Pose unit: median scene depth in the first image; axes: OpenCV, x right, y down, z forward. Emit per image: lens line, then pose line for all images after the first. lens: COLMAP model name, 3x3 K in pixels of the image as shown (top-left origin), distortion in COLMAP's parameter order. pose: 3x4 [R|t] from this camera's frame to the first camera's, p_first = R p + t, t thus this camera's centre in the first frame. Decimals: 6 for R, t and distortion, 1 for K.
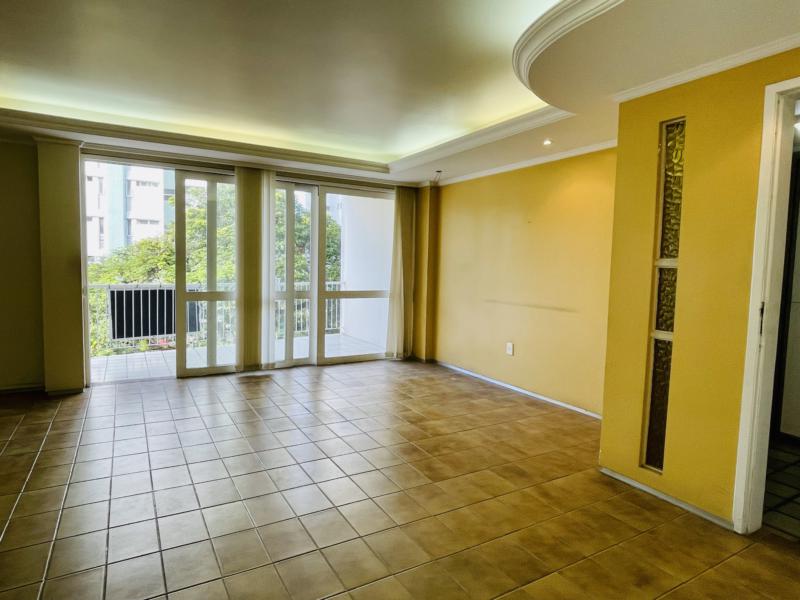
lens RADIAL K [[466.3, 0, 395.5], [0, 466.3, 298.4], [0, 0, 1]] dist [-0.005267, 0.003342]
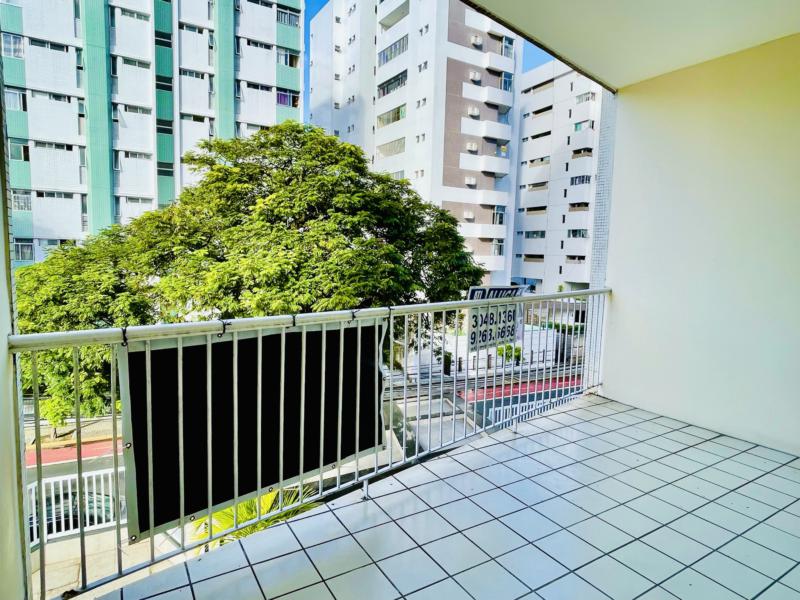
lens RADIAL K [[466.3, 0, 395.6], [0, 466.3, 299.1], [0, 0, 1]] dist [-0.005267, 0.003342]
pose [[0.999702, 0.001620, 0.024376, -0.085376], [-0.002352, 0.999545, 0.030055, -0.009511], [-0.024316, -0.030104, 0.999251, 0.134295]]
